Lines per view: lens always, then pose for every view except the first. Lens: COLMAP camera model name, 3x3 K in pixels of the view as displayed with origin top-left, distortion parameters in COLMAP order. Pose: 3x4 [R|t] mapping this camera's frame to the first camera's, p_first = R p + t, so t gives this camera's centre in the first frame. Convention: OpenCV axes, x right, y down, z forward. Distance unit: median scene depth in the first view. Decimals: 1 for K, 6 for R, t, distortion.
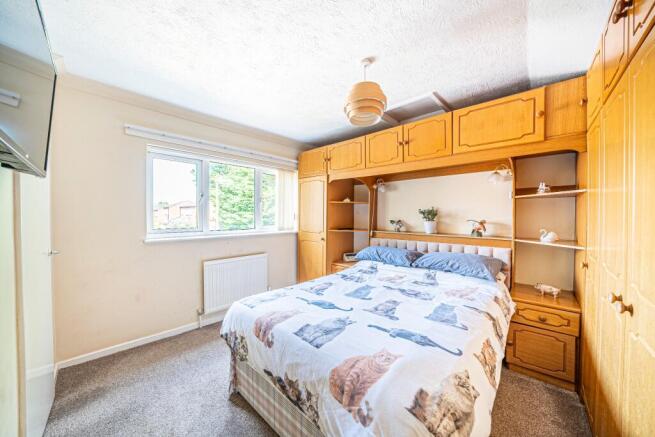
lens RADIAL K [[226.1, 0, 328.5], [0, 226.1, 217.6], [0, 0, 1]] dist [-0.023364, -0.000074]
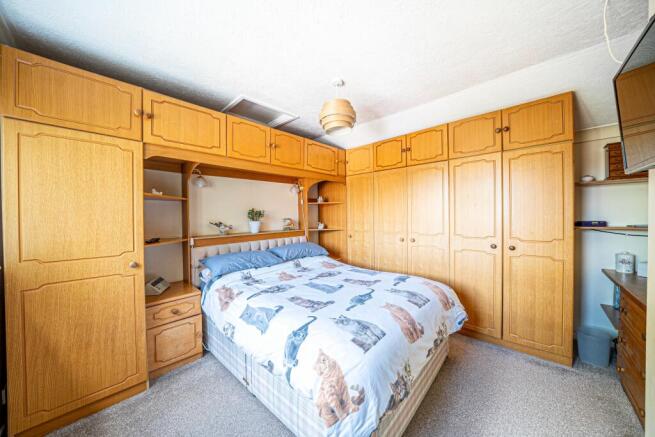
lens RADIAL K [[226.1, 0, 327.0], [0, 226.1, 210.0], [0, 0, 1]] dist [-0.023364, -0.000074]
pose [[0.004016, 0.026035, 0.999653, -0.824854], [0.038418, 0.998919, -0.026170, 0.003841], [-0.999254, 0.038510, 0.003011, 0.891123]]
